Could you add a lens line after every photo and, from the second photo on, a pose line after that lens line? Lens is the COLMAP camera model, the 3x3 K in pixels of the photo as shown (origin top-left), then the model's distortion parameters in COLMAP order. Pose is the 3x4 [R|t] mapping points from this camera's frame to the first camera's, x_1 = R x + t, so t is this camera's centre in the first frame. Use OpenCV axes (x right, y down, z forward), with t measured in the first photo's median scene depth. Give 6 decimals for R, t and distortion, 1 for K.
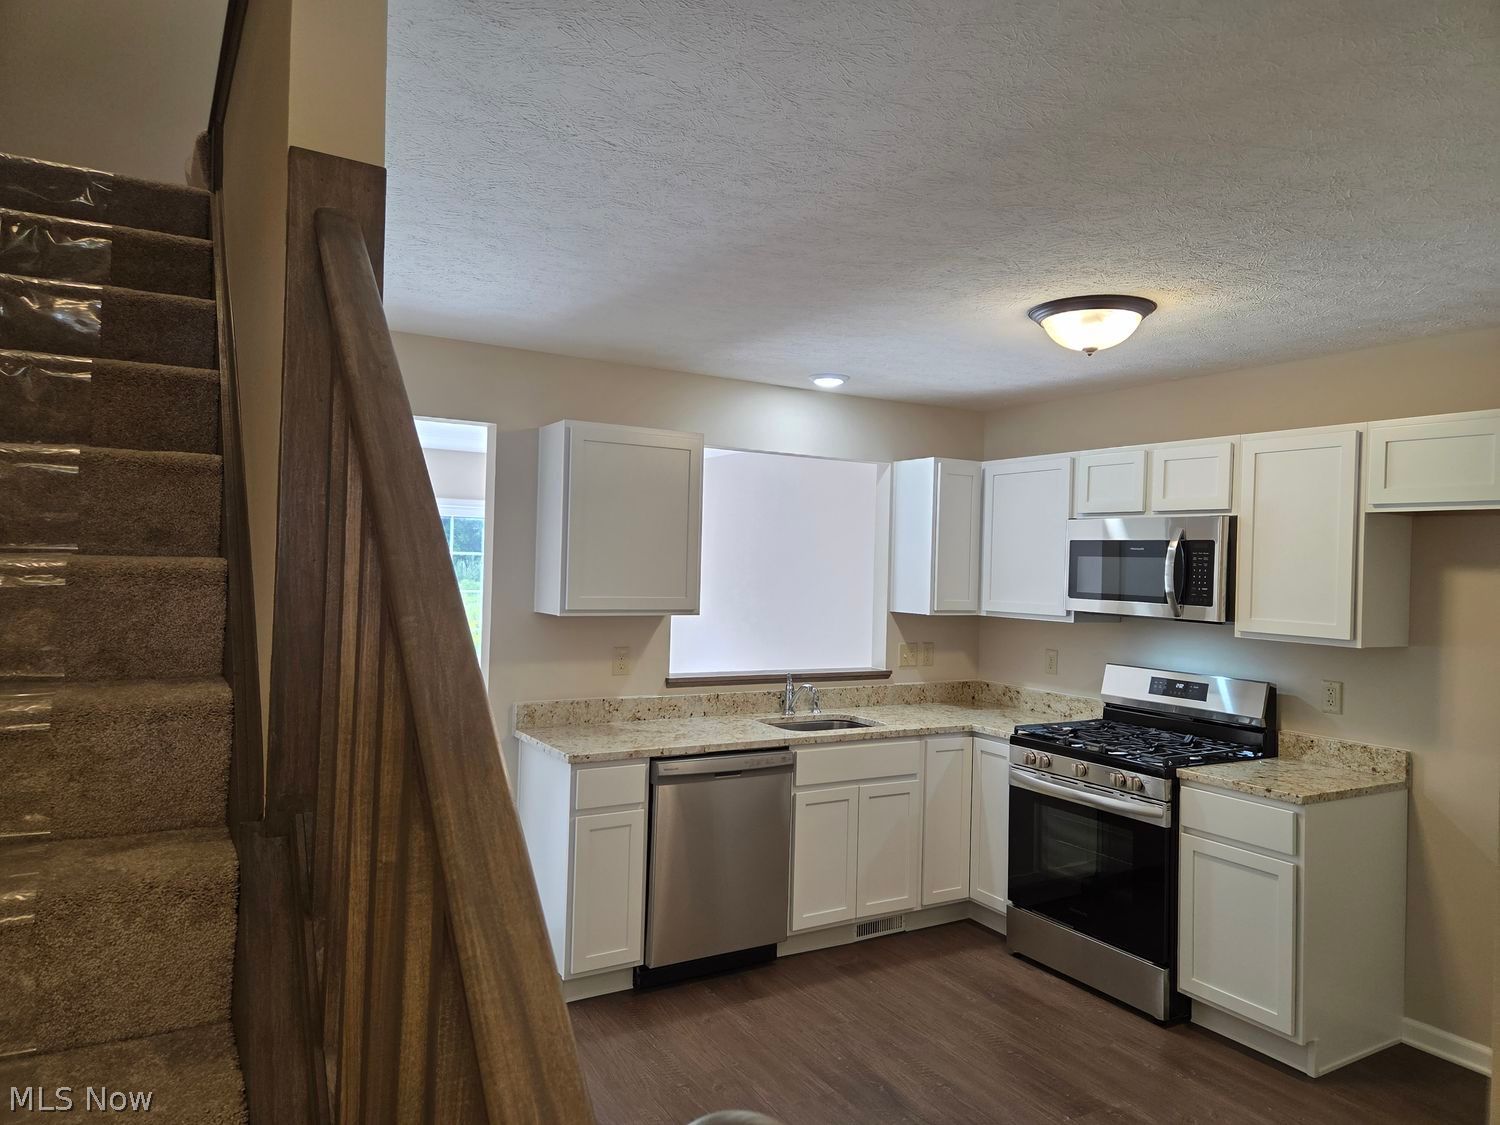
lens RADIAL K [[1009.4, 0, 760.1], [0, 1009.4, 557.3], [0, 0, 1]] dist [0.080470, -0.069205]
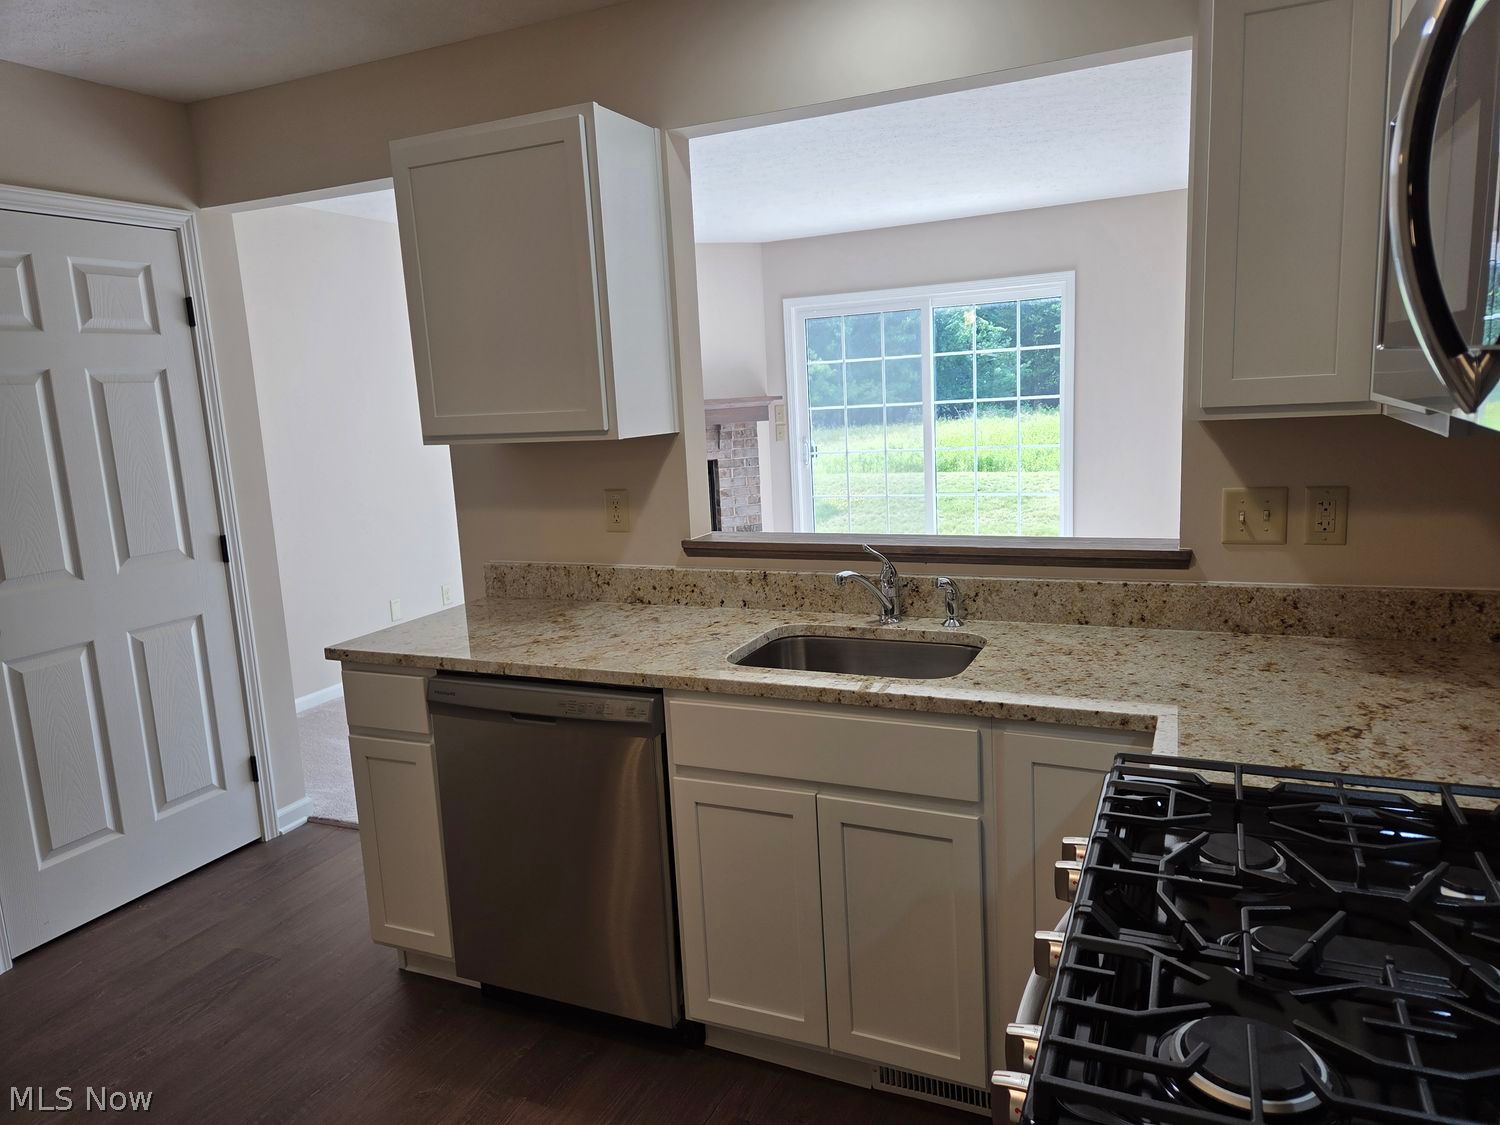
lens RADIAL K [[1009.4, 0, 745.7], [0, 1009.4, 554.1], [0, 0, 1]] dist [0.080470, -0.069205]
pose [[0.562388, 0.078717, -0.823118, 0.528685], [0.073786, 0.986709, 0.144776, 0.049582], [0.823574, -0.142155, 0.549106, 0.834142]]
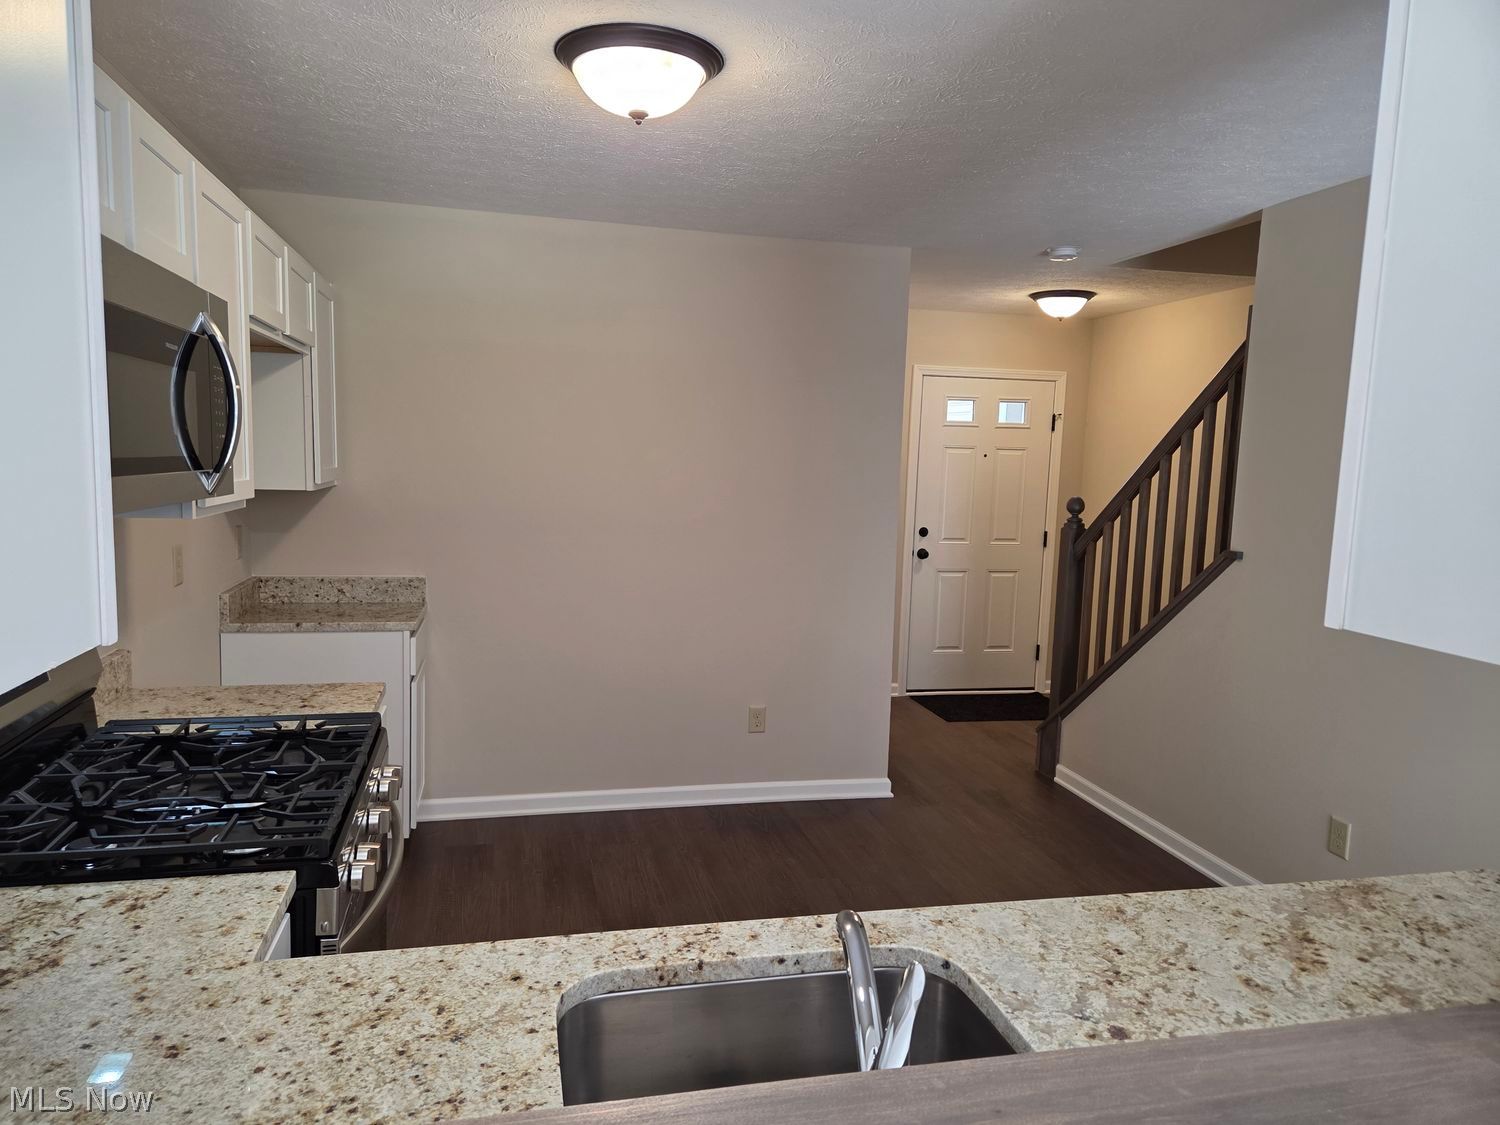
lens RADIAL K [[1009.4, 0, 738.0], [0, 1009.4, 567.5], [0, 0, 1]] dist [0.080470, -0.069205]
pose [[-0.947741, -0.094215, 0.304812, 0.005166], [-0.060276, 0.991073, 0.118917, 0.019606], [-0.313295, 0.094329, -0.944959, 1.501948]]
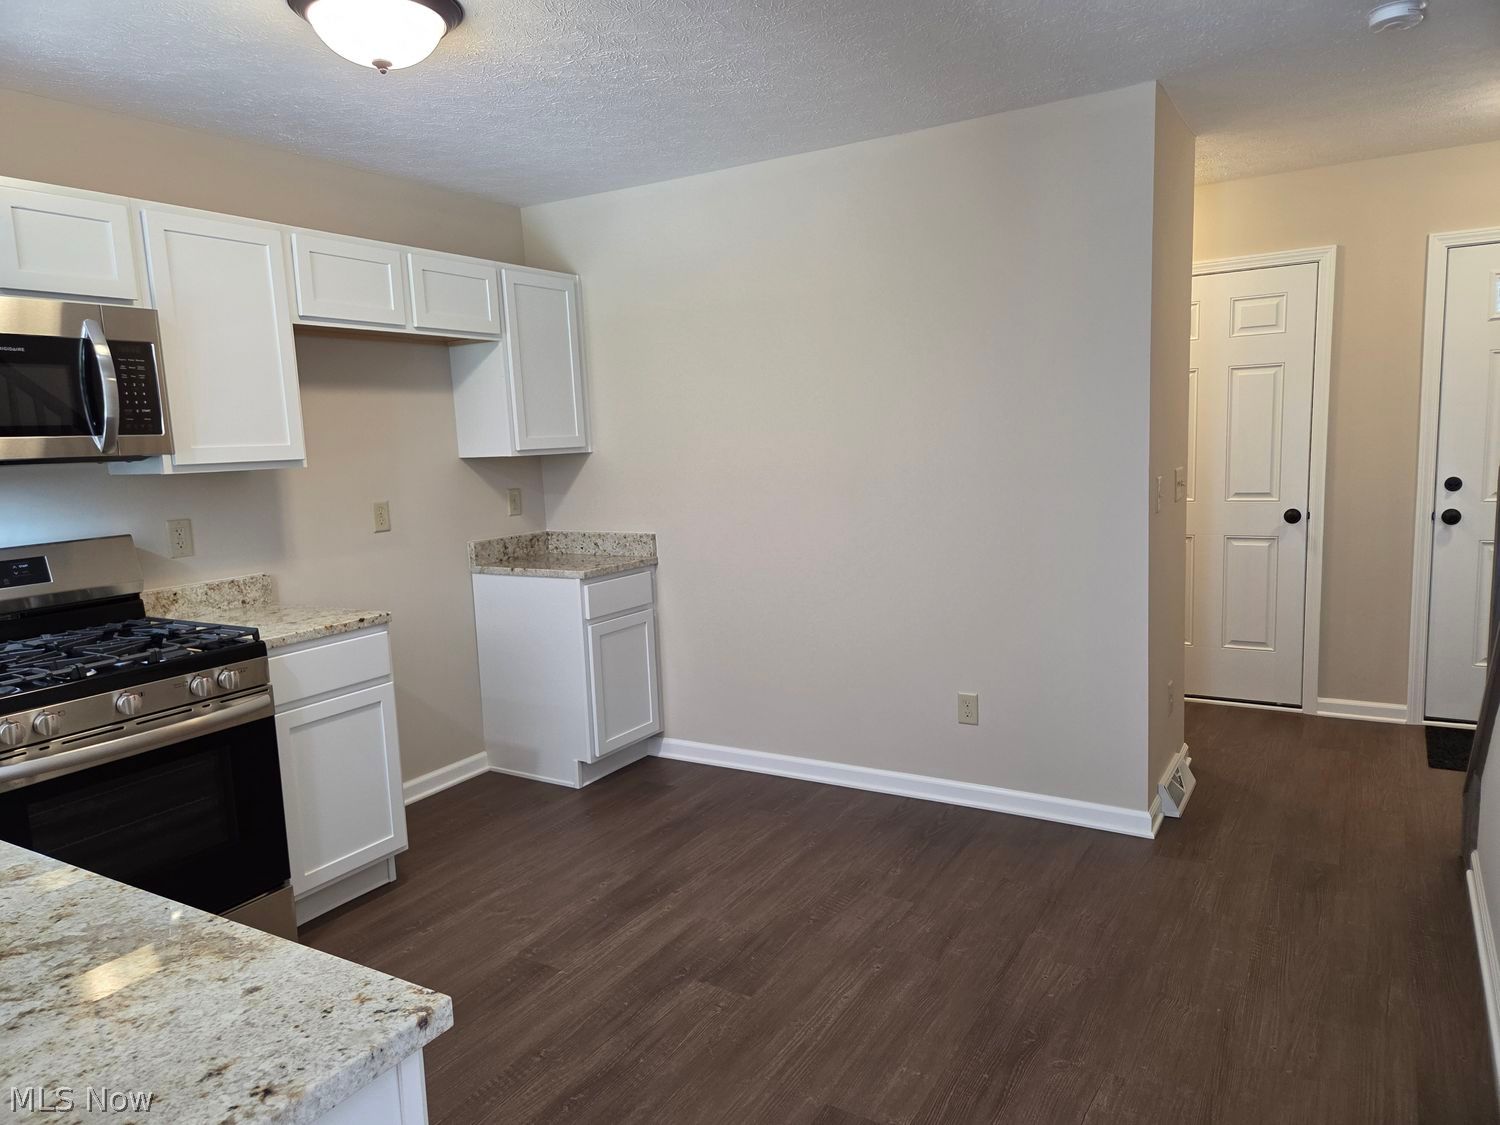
lens RADIAL K [[1009.4, 0, 745.8], [0, 1009.4, 573.3], [0, 0, 1]] dist [0.080470, -0.069205]
pose [[-0.462881, -0.131592, 0.876598, -0.439626], [0.023203, 0.986782, 0.160384, 0.039387], [-0.886117, 0.094578, -0.453710, 1.013559]]
